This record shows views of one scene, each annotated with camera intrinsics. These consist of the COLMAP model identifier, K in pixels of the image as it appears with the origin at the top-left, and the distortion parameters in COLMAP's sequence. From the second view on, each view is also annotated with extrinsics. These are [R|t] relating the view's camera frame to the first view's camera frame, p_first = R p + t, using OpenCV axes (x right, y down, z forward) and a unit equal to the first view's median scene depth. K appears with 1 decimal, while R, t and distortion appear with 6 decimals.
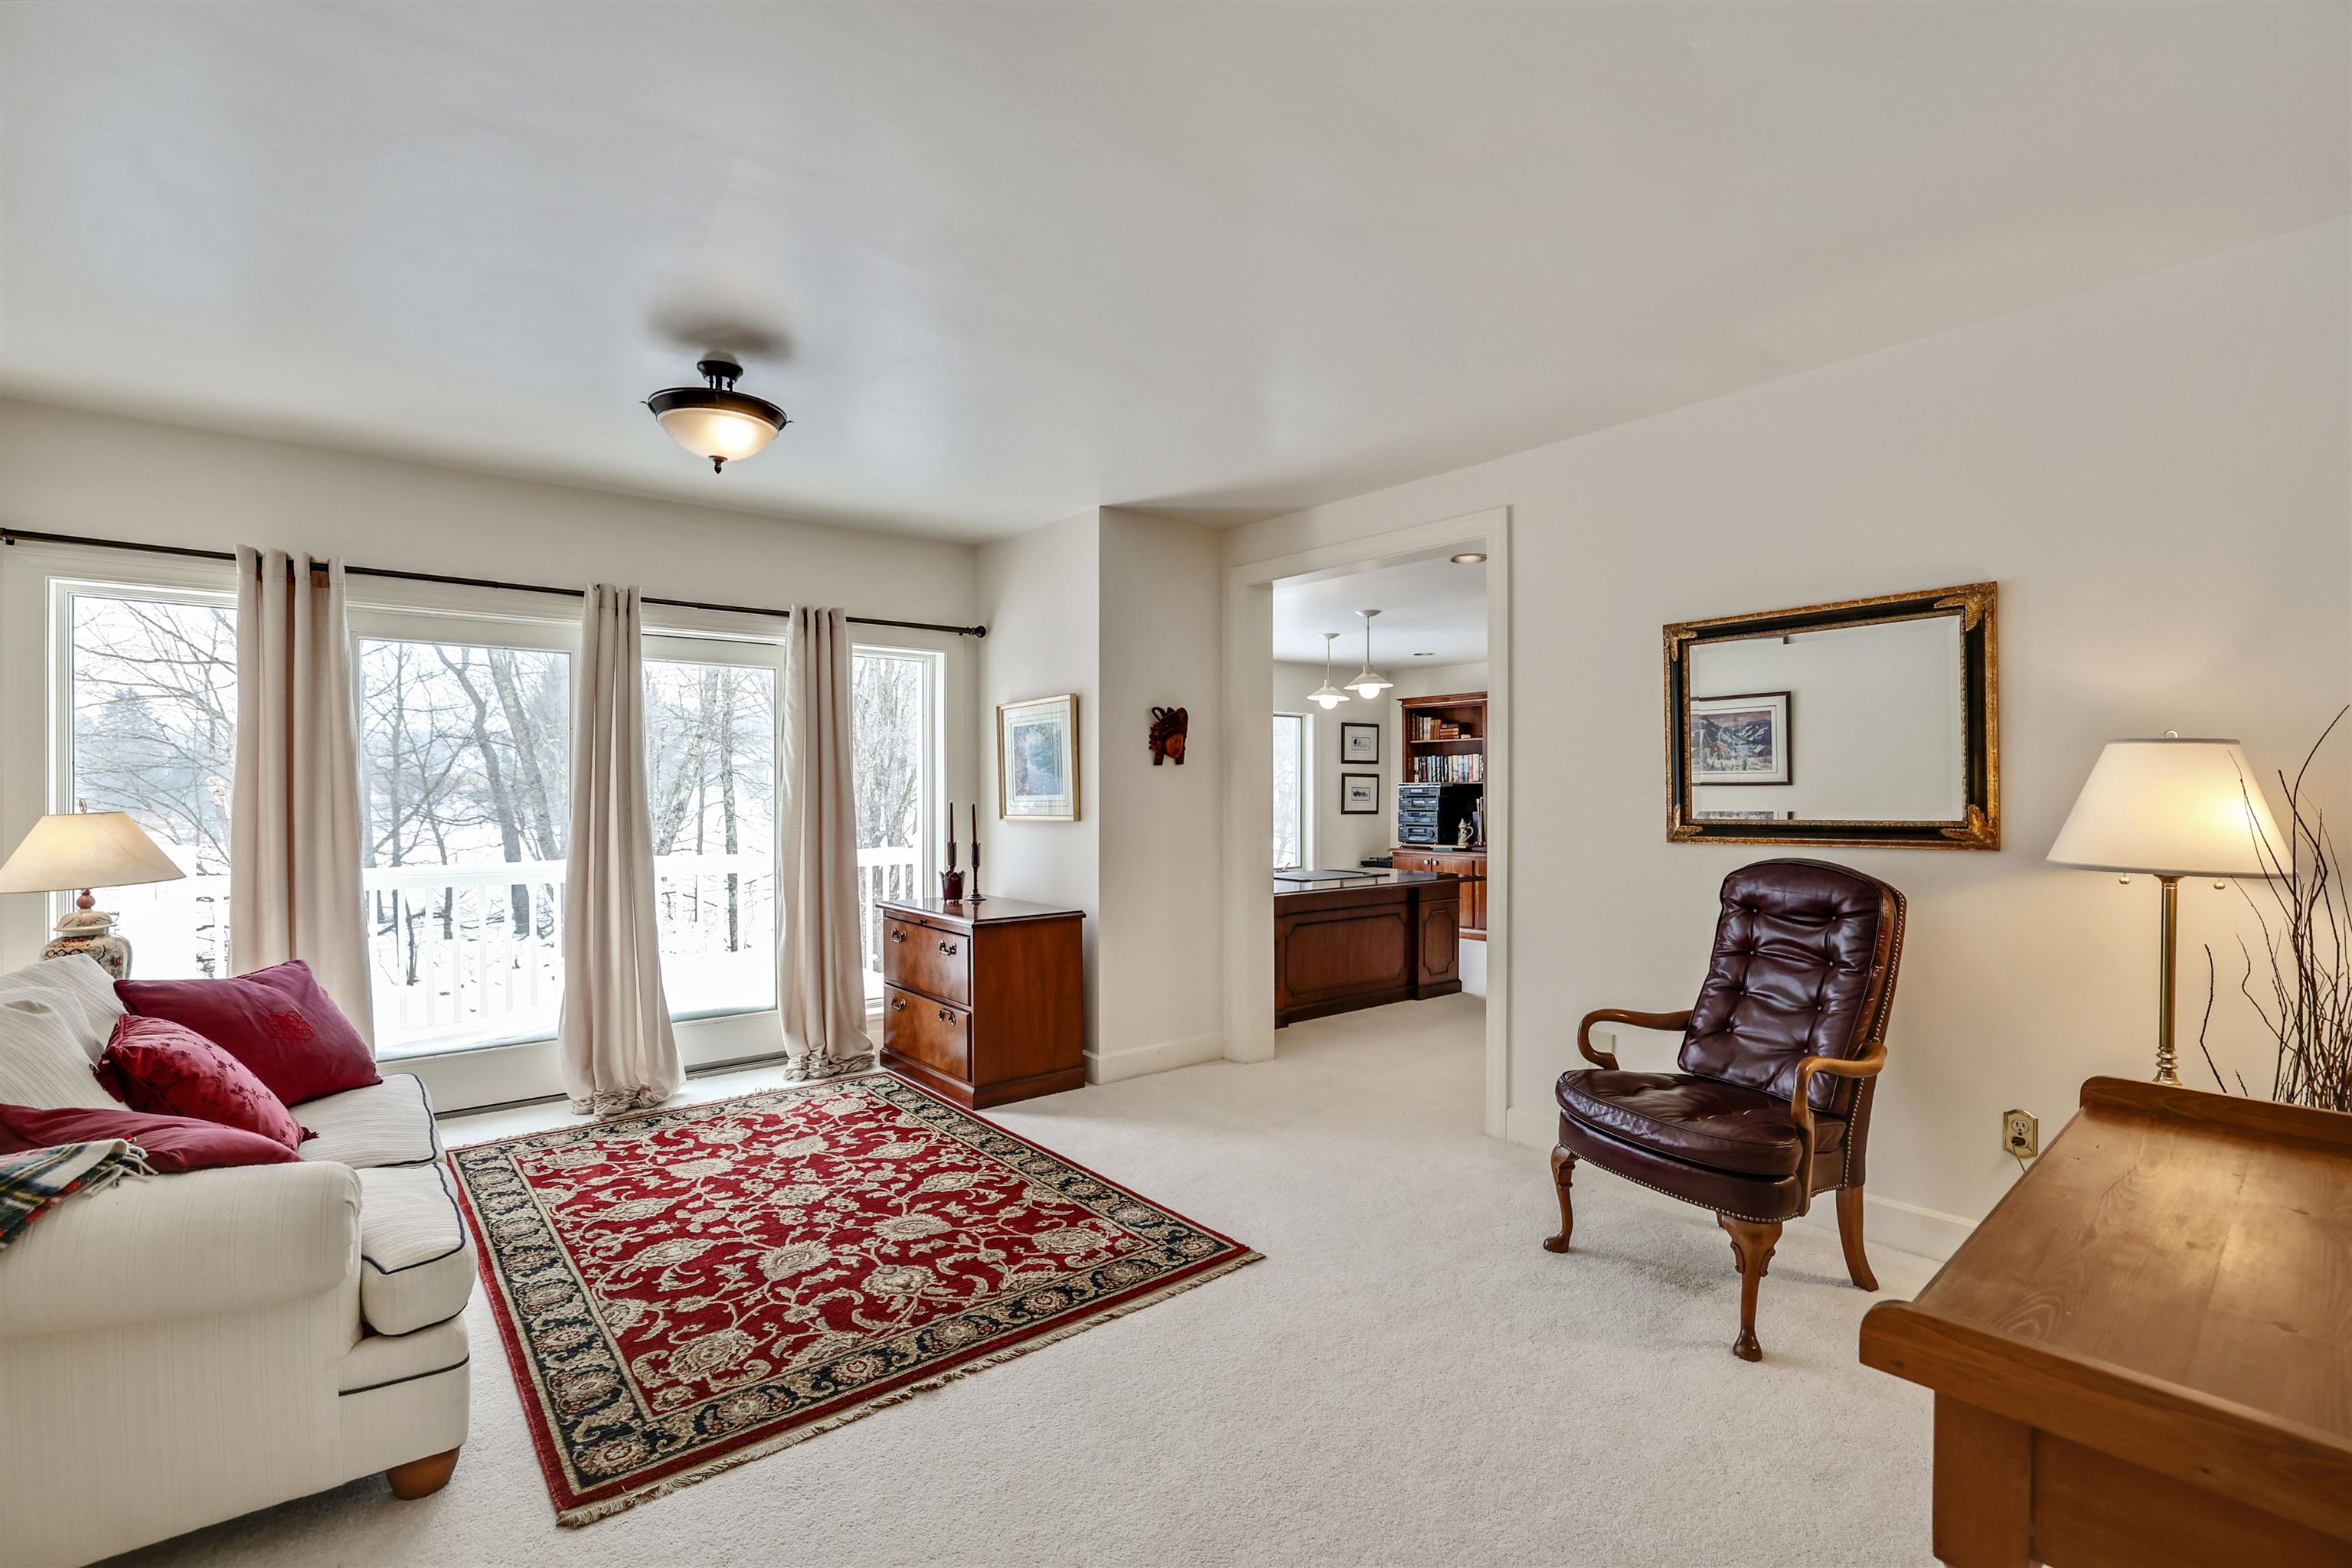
lens RADIAL K [[1051.9, 0, 1173.1], [0, 1051.9, 763.9], [0, 0, 1]] dist [-0.045932, 0.017483]
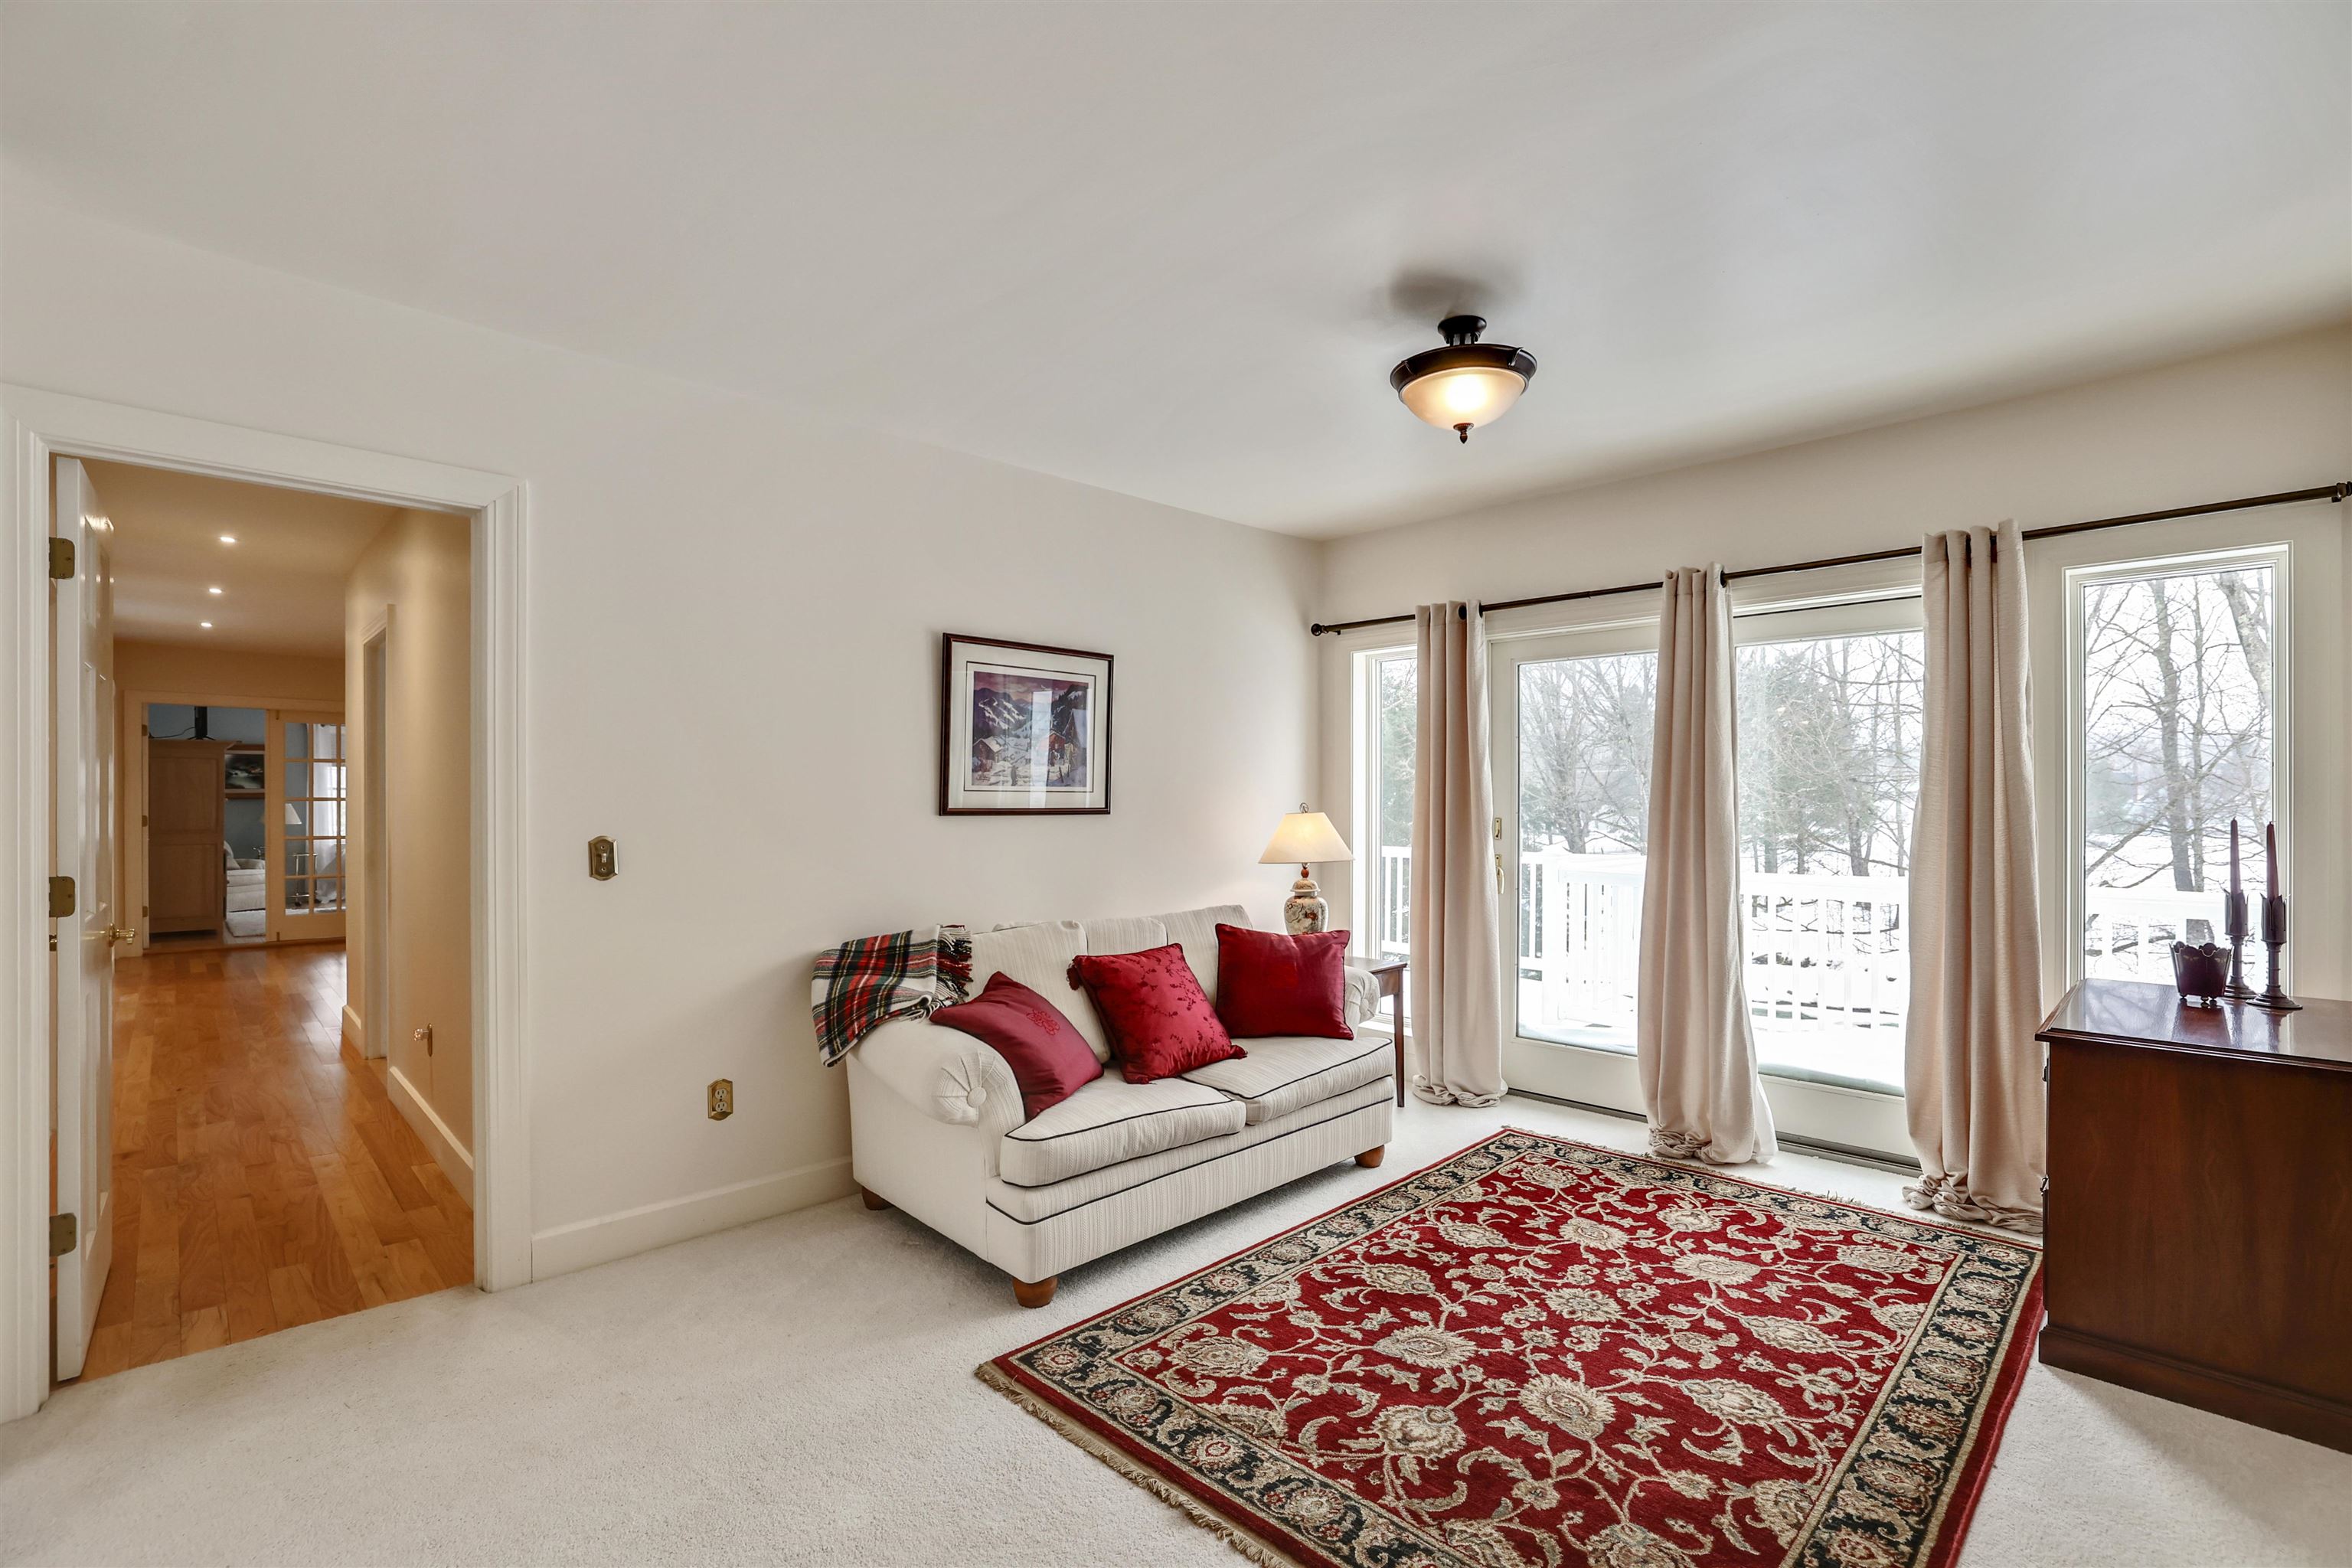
lens RADIAL K [[1051.9, 0, 1173.1], [0, 1051.9, 763.9], [0, 0, 1]] dist [-0.045932, 0.017483]
pose [[0.106360, -0.030199, -0.993869, 0.370807], [0.022656, 0.999353, -0.027941, 0.015410], [0.994070, -0.019545, 0.106976, 0.561111]]
